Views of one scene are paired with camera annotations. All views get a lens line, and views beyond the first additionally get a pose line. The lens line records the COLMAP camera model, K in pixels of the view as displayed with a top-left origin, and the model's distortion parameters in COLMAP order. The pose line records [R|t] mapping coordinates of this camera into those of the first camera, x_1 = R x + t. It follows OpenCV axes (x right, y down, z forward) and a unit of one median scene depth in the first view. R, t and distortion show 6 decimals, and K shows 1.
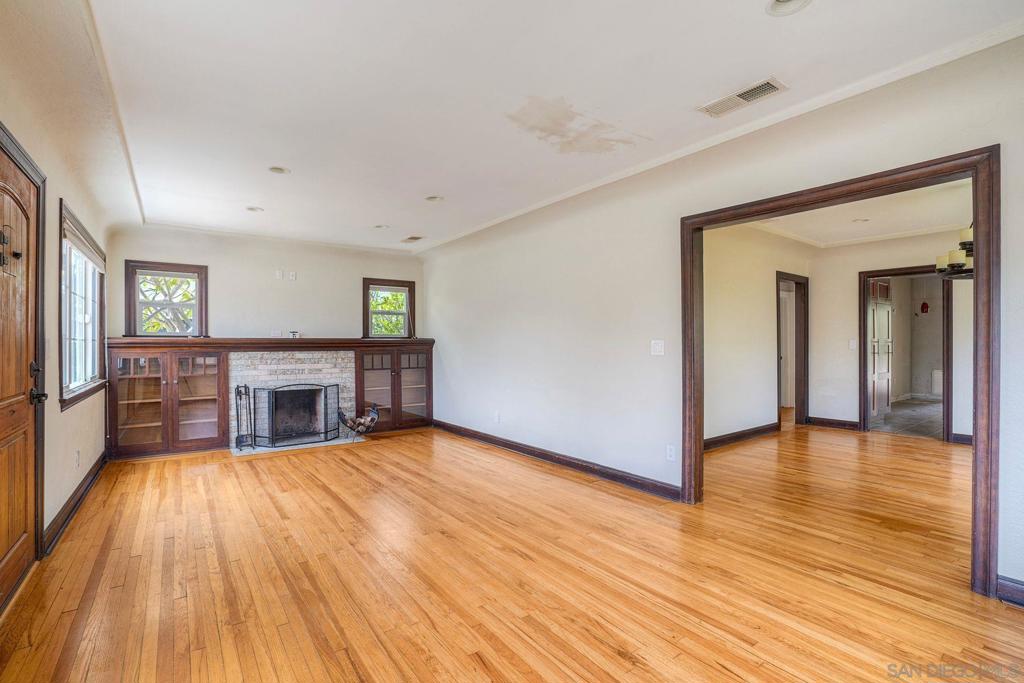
lens RADIAL K [[475.3, 0, 508.5], [0, 475.3, 342.5], [0, 0, 1]] dist [-0.060021, 0.020402]
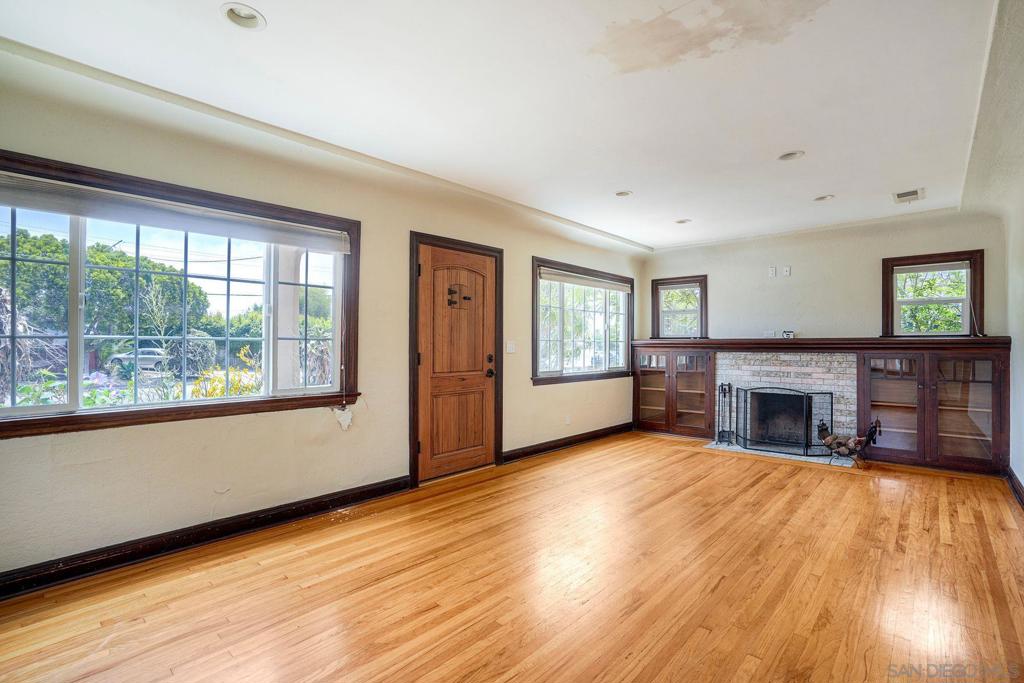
lens RADIAL K [[475.3, 0, 508.5], [0, 475.3, 342.5], [0, 0, 1]] dist [-0.060021, 0.020402]
pose [[0.208418, -0.001844, -0.978038, 0.365031], [0.000858, 0.999998, -0.001702, 0.000016], [0.978040, -0.000485, 0.208419, 0.298492]]
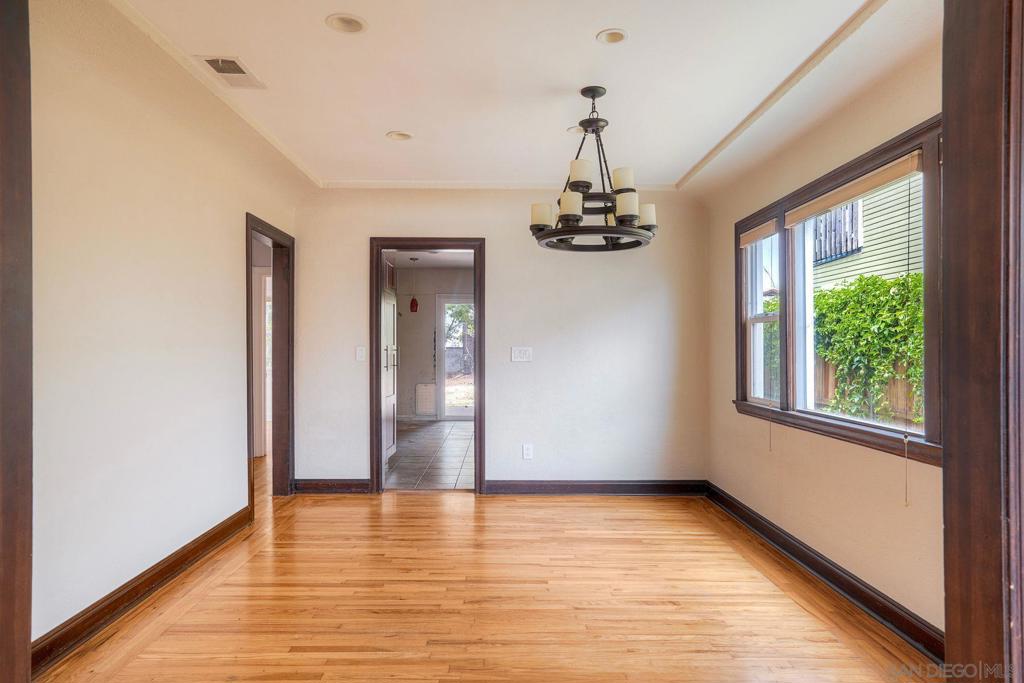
lens RADIAL K [[628.1, 0, 507.0], [0, 628.1, 346.5], [0, 0, 1]] dist [-0.026510, 0.001628]
pose [[0.575057, 0.004560, 0.818100, 0.199806], [-0.003118, 0.999989, -0.003382, -0.004102], [-0.818107, -0.000606, 0.575066, 0.417283]]
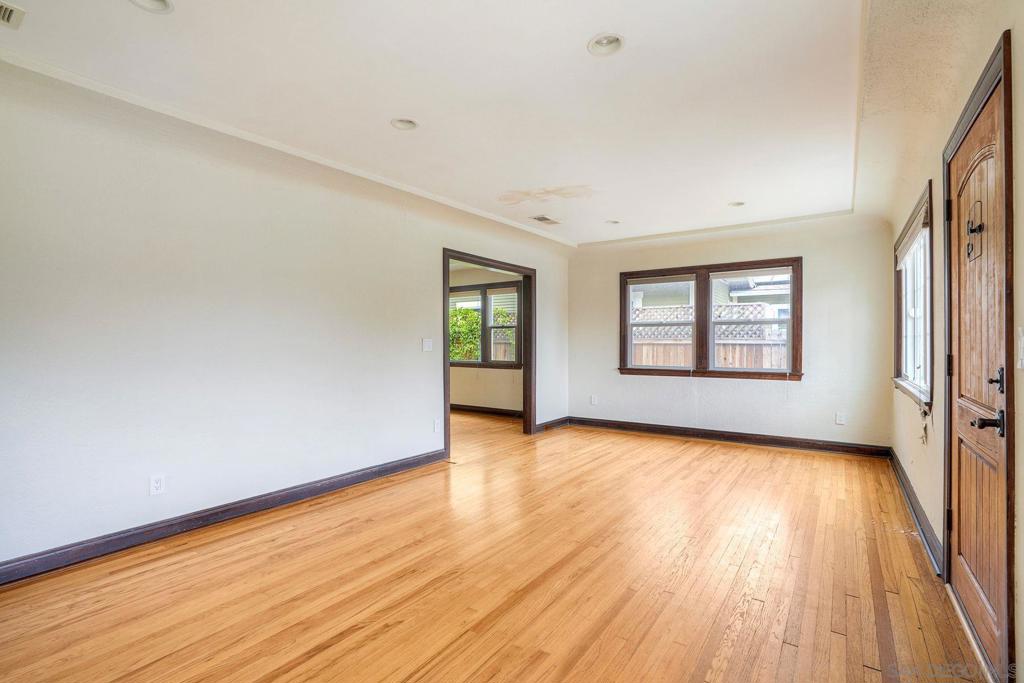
lens RADIAL K [[475.3, 0, 508.5], [0, 475.3, 342.5], [0, 0, 1]] dist [-0.060021, 0.020402]
pose [[-0.318798, -0.000431, 0.947823, -0.628142], [-0.000494, 1.000000, 0.000288, 0.003025], [-0.947823, -0.000377, -0.318798, 0.810239]]
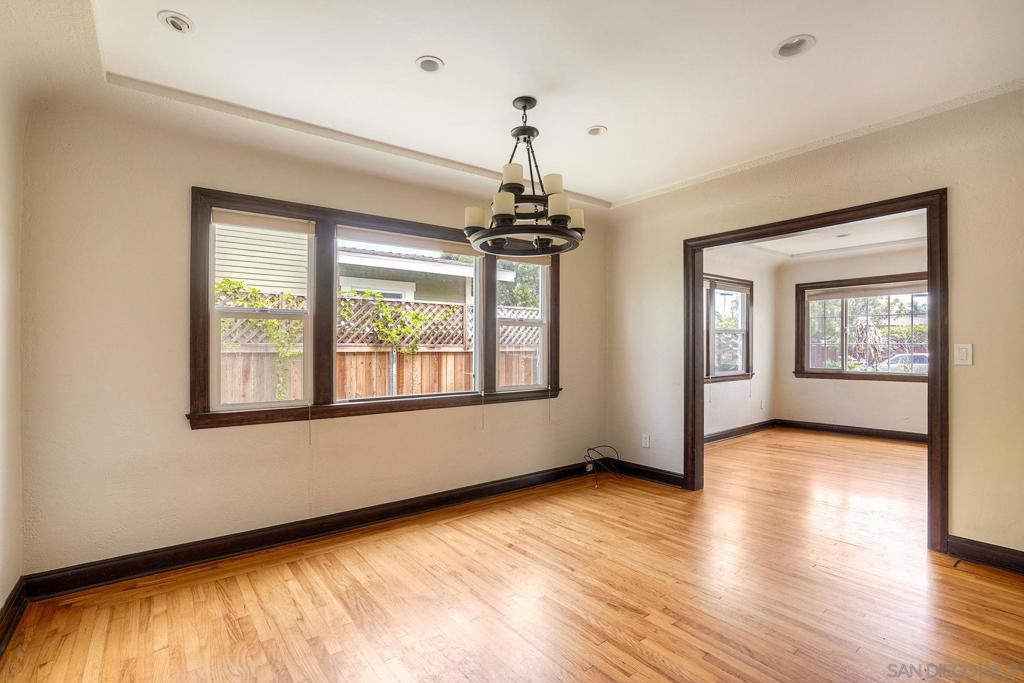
lens RADIAL K [[475.3, 0, 508.5], [0, 475.3, 342.5], [0, 0, 1]] dist [-0.060021, 0.020402]
pose [[-0.999531, 0.005742, -0.030068, 0.750619], [0.006123, 0.999902, -0.012593, -0.001612], [0.029993, -0.012771, -0.999469, 1.141799]]
